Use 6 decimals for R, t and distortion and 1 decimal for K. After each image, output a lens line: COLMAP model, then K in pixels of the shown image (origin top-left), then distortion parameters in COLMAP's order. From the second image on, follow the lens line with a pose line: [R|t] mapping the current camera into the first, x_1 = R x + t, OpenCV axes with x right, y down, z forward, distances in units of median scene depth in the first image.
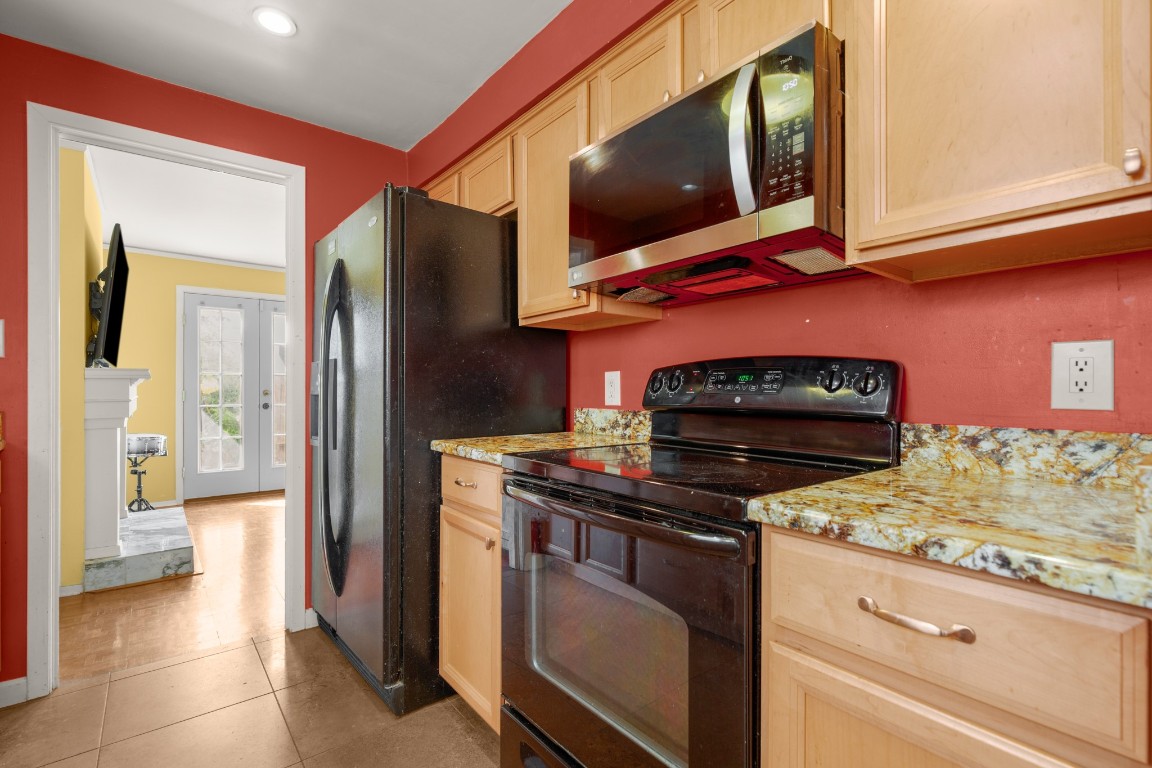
lens RADIAL K [[521.6, 0, 580.4], [0, 521.6, 385.7], [0, 0, 1]] dist [0.001505, -0.001021]
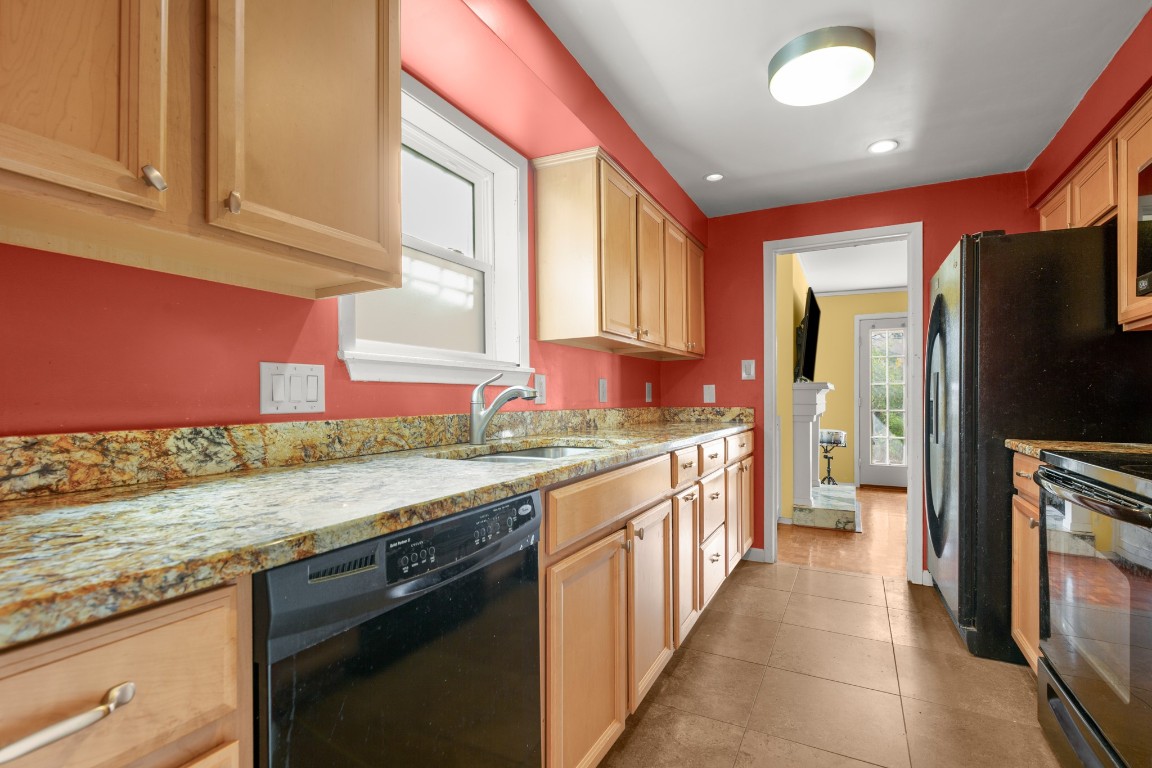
lens RADIAL K [[521.6, 0, 579.3], [0, 521.6, 391.3], [0, 0, 1]] dist [0.001505, -0.001021]
pose [[0.387823, -0.006137, -0.921714, 0.257098], [0.001080, 0.999980, -0.006204, 0.001163], [0.921733, 0.001410, 0.387821, -0.210926]]
